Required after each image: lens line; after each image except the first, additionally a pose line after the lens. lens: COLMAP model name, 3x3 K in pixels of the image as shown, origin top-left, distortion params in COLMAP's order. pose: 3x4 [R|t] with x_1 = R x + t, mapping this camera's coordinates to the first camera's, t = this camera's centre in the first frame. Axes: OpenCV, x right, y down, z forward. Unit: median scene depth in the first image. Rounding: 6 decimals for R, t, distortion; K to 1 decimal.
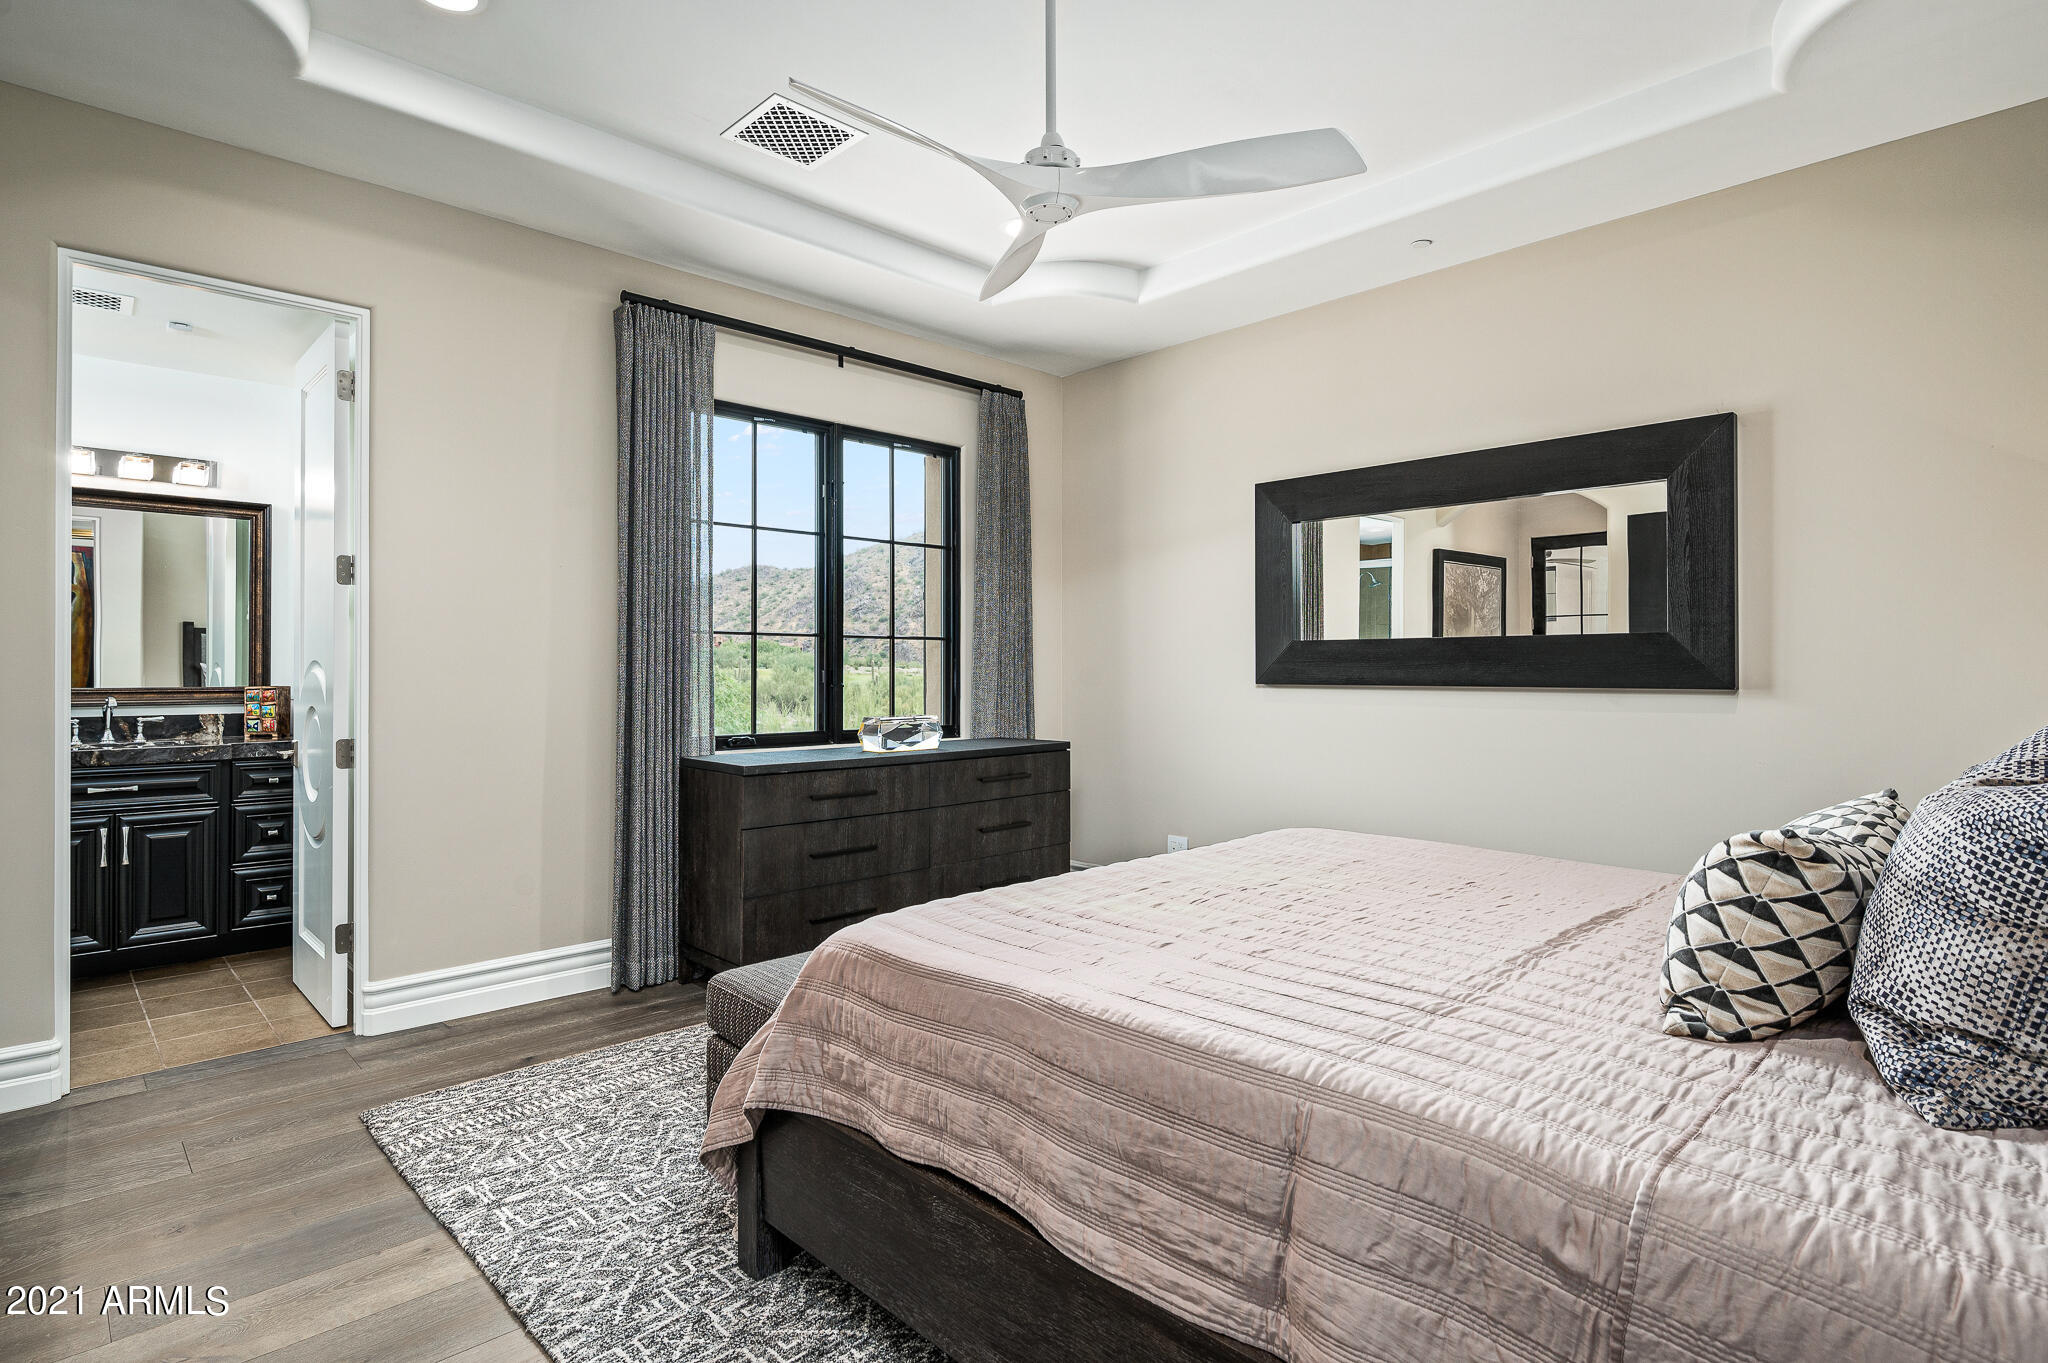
lens RADIAL K [[1048.9, 0, 1024.9], [0, 1048.9, 671.3], [0, 0, 1]] dist [0.000532, 0.000103]
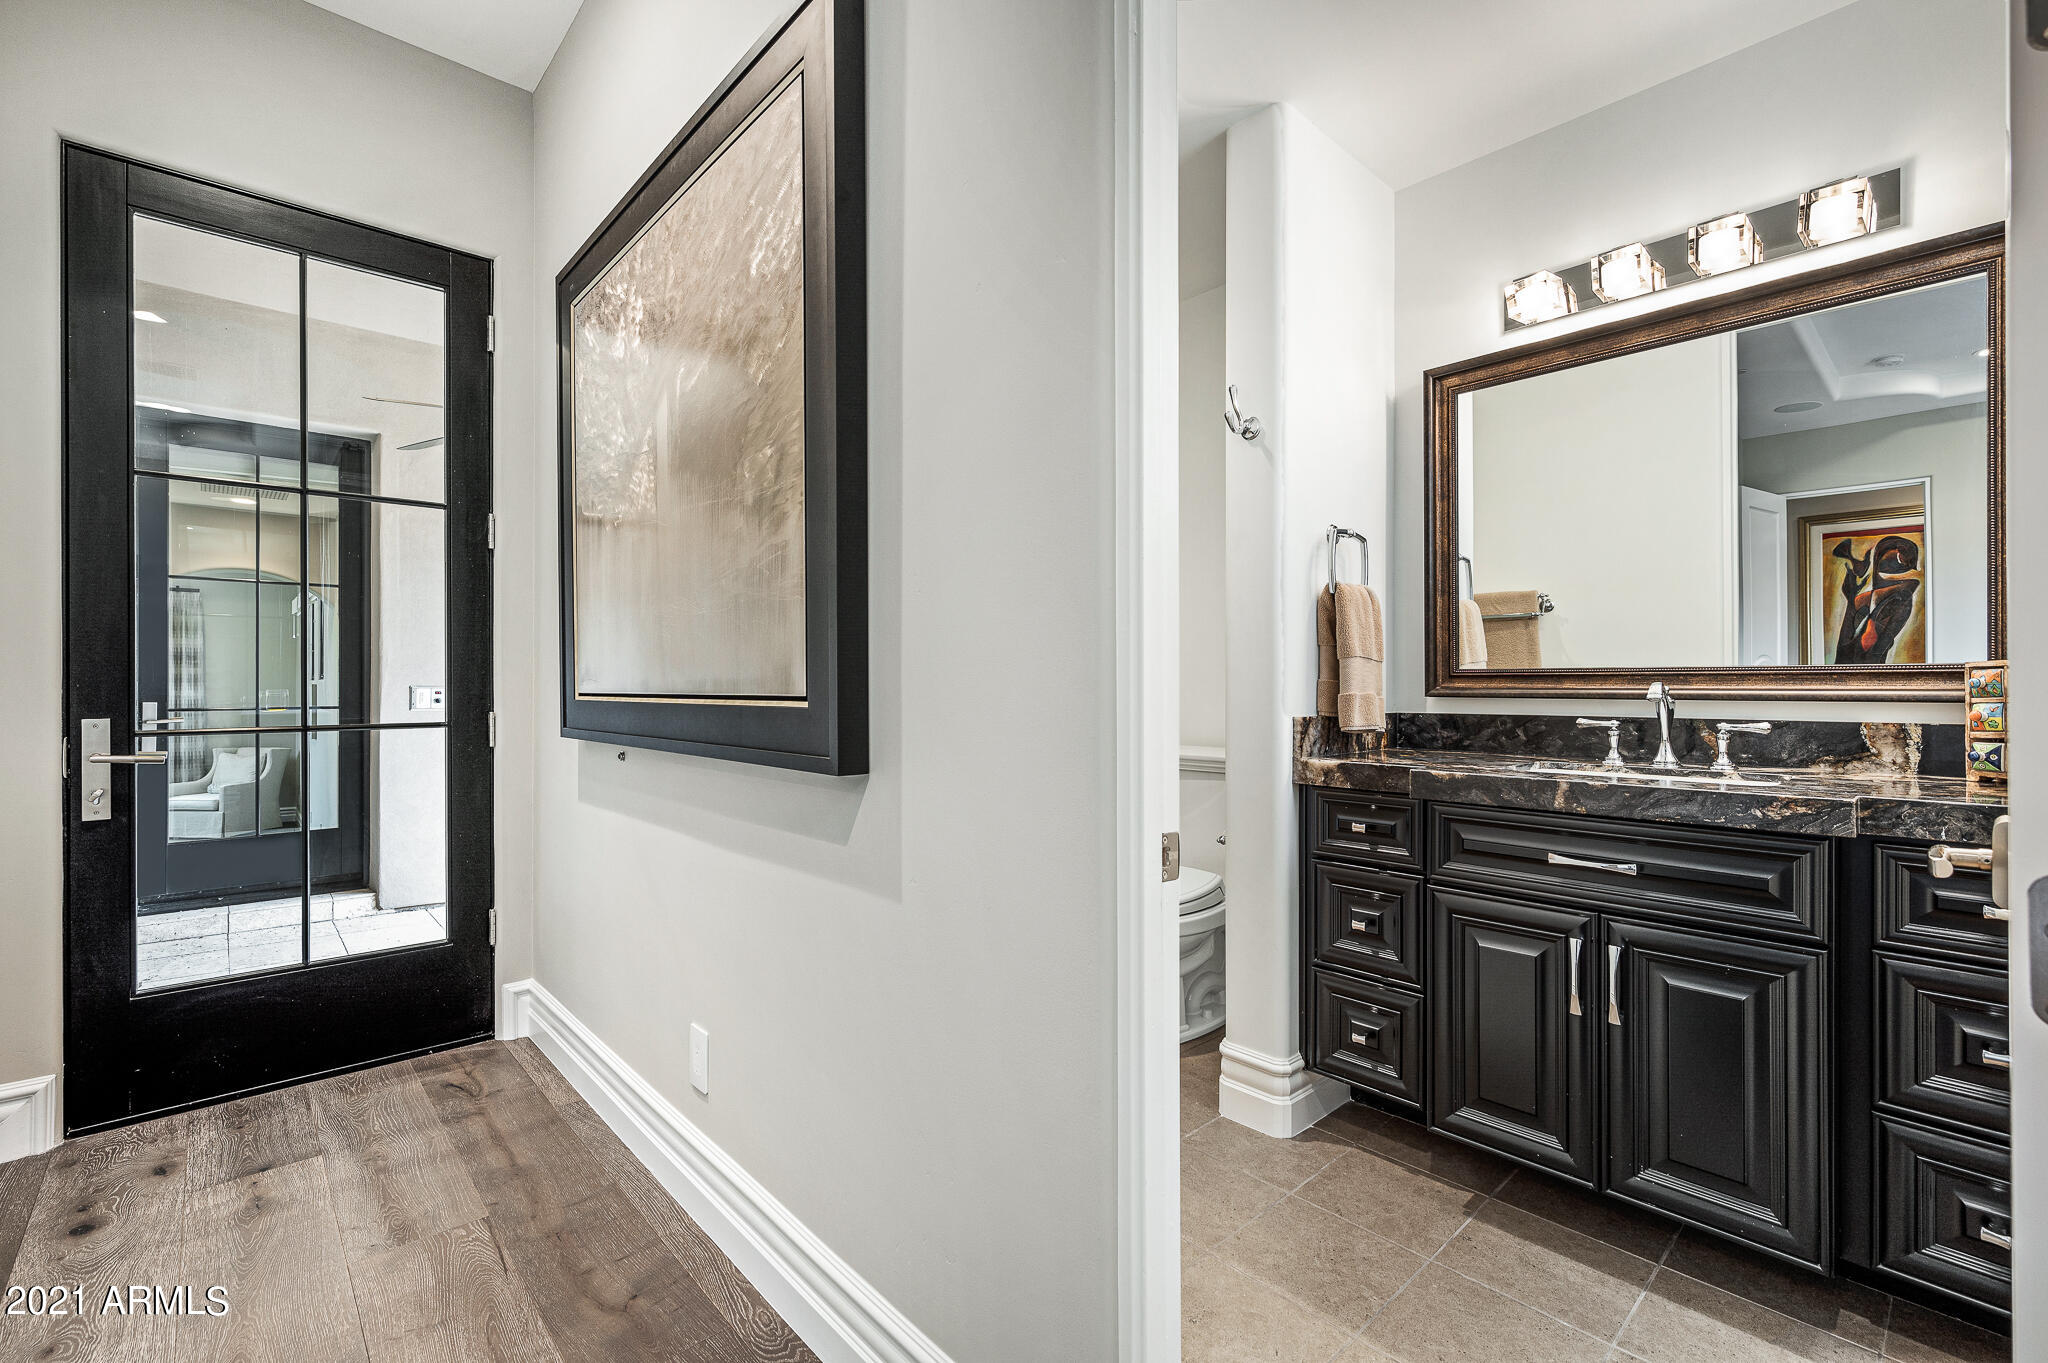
lens RADIAL K [[895.9, 0, 1025.0], [0, 895.9, 682.1], [0, 0, 1]] dist [-0.002191, -0.000198]
pose [[-0.030644, -0.005456, -0.999515, -0.395852], [0.001265, 0.999984, -0.005498, 0.025965], [0.999530, -0.001433, -0.030637, 0.673017]]
